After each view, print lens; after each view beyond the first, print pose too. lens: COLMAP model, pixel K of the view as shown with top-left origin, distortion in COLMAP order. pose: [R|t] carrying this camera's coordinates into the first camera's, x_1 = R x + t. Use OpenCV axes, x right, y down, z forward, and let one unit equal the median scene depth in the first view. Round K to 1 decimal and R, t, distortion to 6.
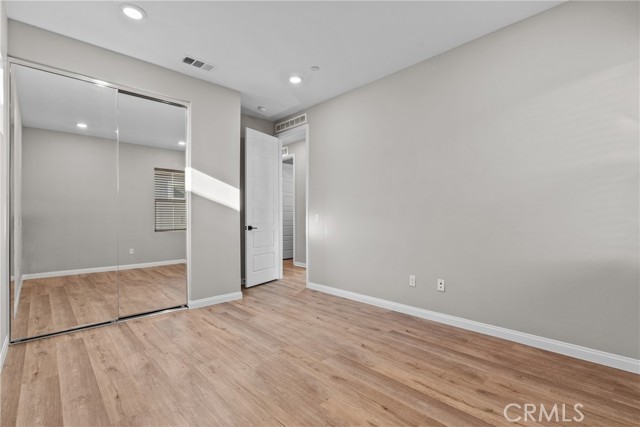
lens RADIAL K [[291.7, 0, 325.1], [0, 291.7, 214.2], [0, 0, 1]] dist [0.017645, 0.000251]
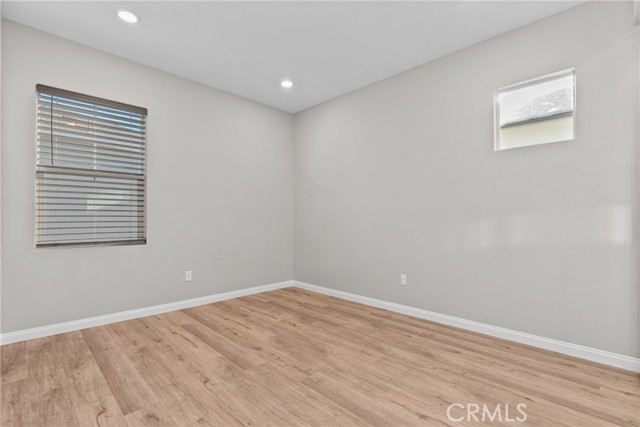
lens RADIAL K [[291.7, 0, 321.4], [0, 291.7, 215.4], [0, 0, 1]] dist [0.017645, 0.000251]
pose [[-0.999818, 0.001720, -0.018993, -0.174132], [0.002095, 0.999804, -0.019703, 0.023105], [0.018956, -0.019740, -0.999625, 1.923356]]
